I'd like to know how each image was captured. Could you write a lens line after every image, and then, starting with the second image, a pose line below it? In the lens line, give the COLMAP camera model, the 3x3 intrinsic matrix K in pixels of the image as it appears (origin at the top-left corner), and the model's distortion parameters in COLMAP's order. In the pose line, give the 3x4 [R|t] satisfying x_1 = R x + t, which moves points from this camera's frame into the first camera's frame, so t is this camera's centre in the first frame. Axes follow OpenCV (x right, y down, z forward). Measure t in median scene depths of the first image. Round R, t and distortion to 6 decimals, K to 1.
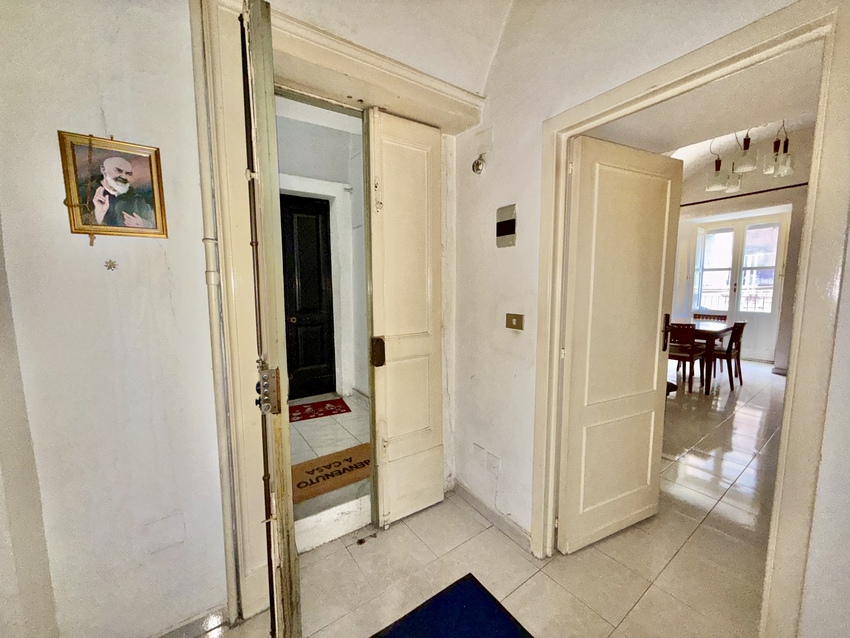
lens RADIAL K [[339.2, 0, 425.0], [0, 339.2, 318.8], [0, 0, 1]] dist [0.000725, -0.000059]
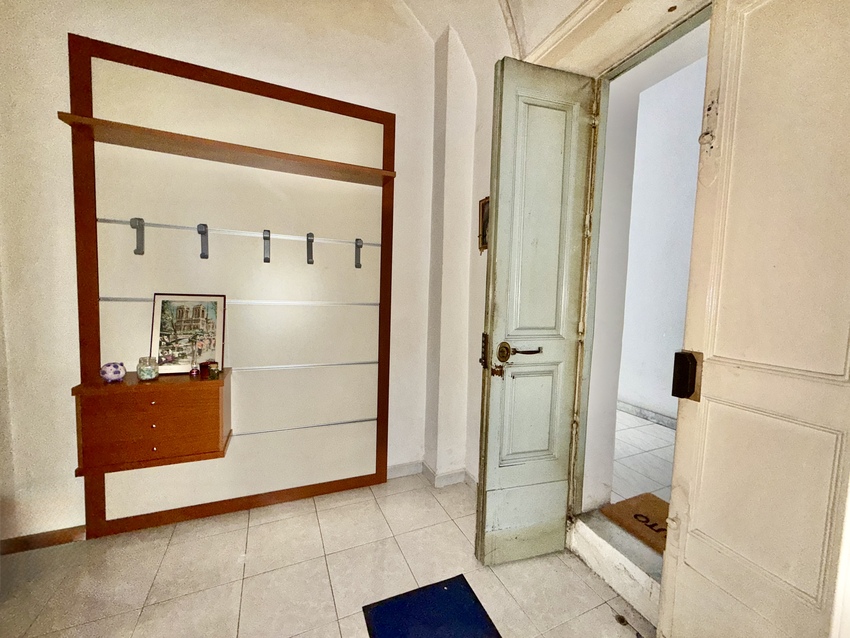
lens RADIAL K [[339.2, 0, 423.9], [0, 339.2, 318.1], [0, 0, 1]] dist [0.000725, -0.000059]
pose [[-0.203548, 0.072382, -0.976386, 0.533639], [-0.132429, 0.986063, 0.100707, -0.005385], [0.970067, 0.149801, -0.191125, 0.589518]]
